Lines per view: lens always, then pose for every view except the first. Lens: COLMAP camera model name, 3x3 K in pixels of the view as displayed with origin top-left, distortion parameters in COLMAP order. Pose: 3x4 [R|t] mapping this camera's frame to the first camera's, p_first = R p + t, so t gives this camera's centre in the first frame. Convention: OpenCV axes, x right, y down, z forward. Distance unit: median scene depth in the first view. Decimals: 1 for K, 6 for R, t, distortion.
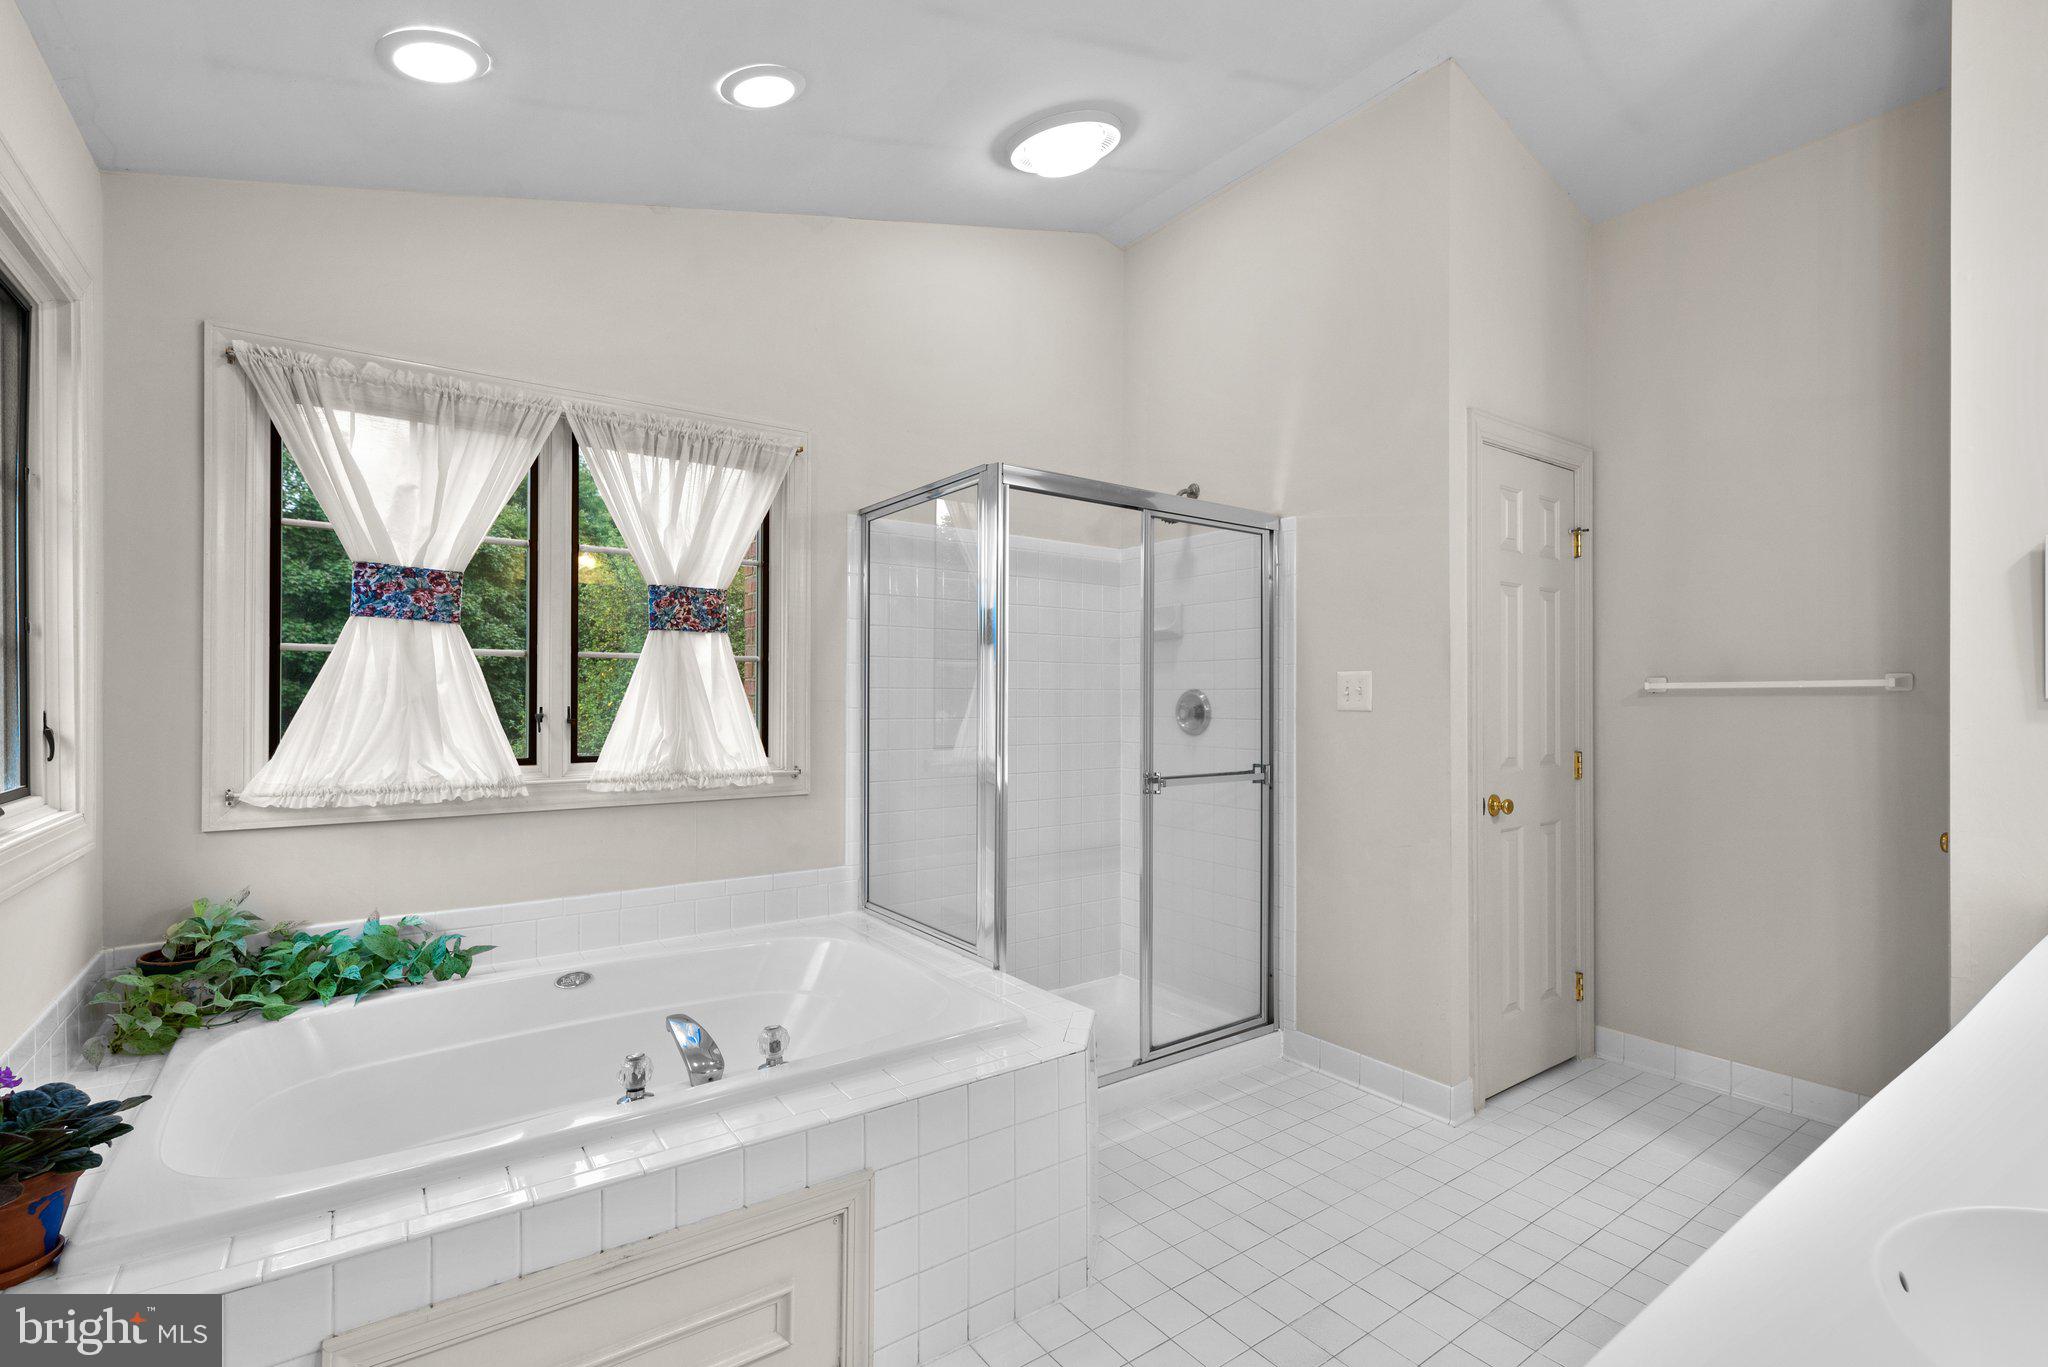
lens RADIAL K [[911.2, 0, 1034.5], [0, 911.2, 694.7], [0, 0, 1]] dist [0.003806, -0.000145]
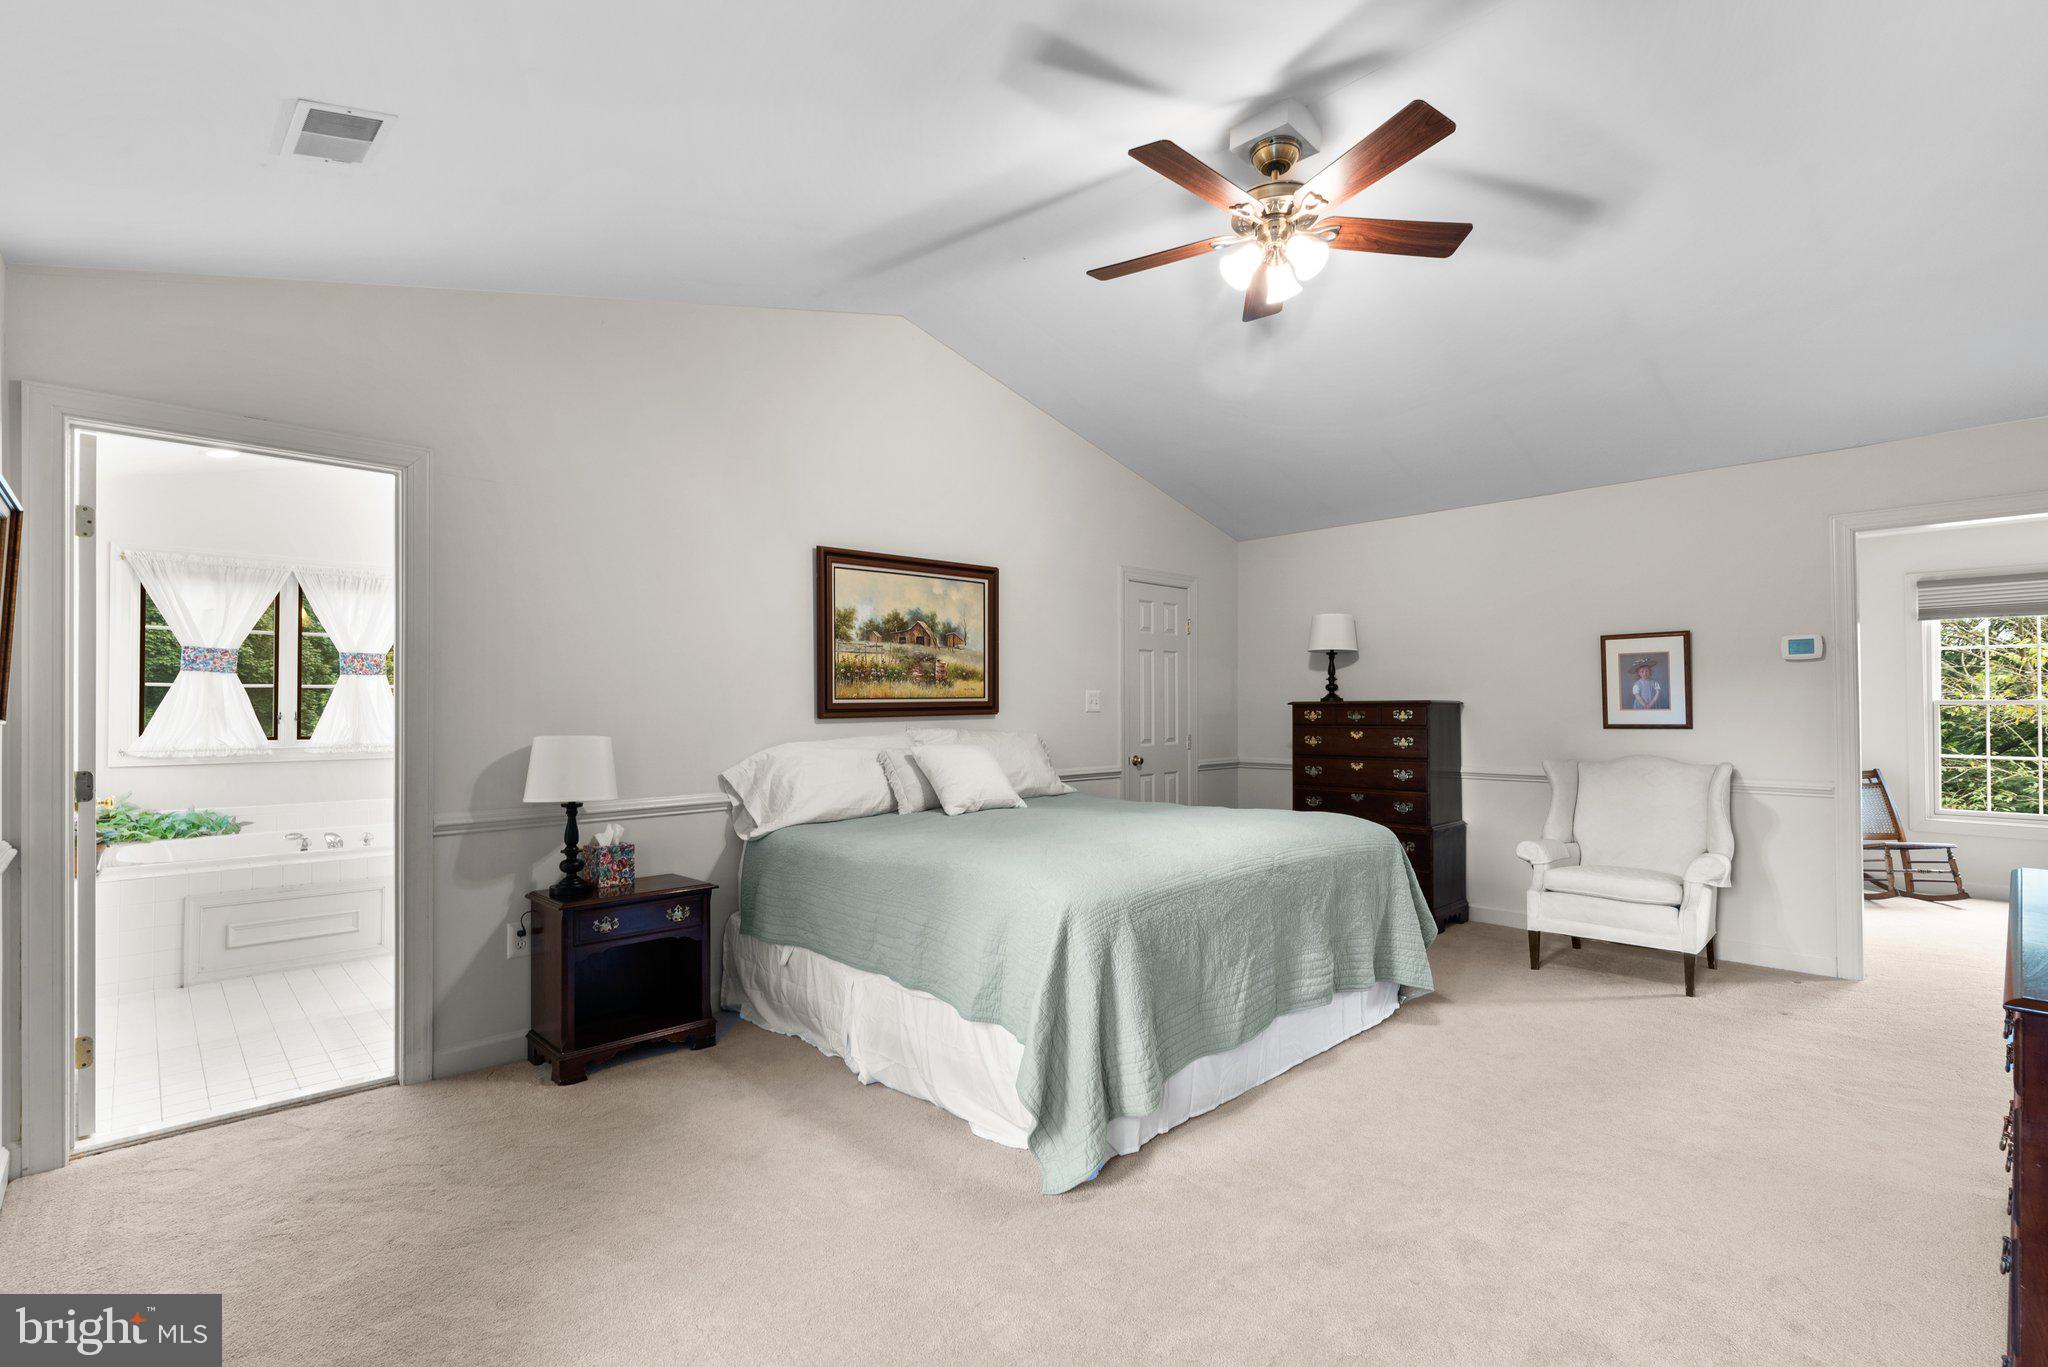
lens RADIAL K [[911.2, 0, 1029.1], [0, 911.2, 690.8], [0, 0, 1]] dist [0.003806, -0.000145]
pose [[0.989202, 0.000418, 0.146559, 0.928287], [0.000840, 0.999963, -0.008521, -0.016701], [-0.146558, 0.008552, 0.989165, -1.442962]]
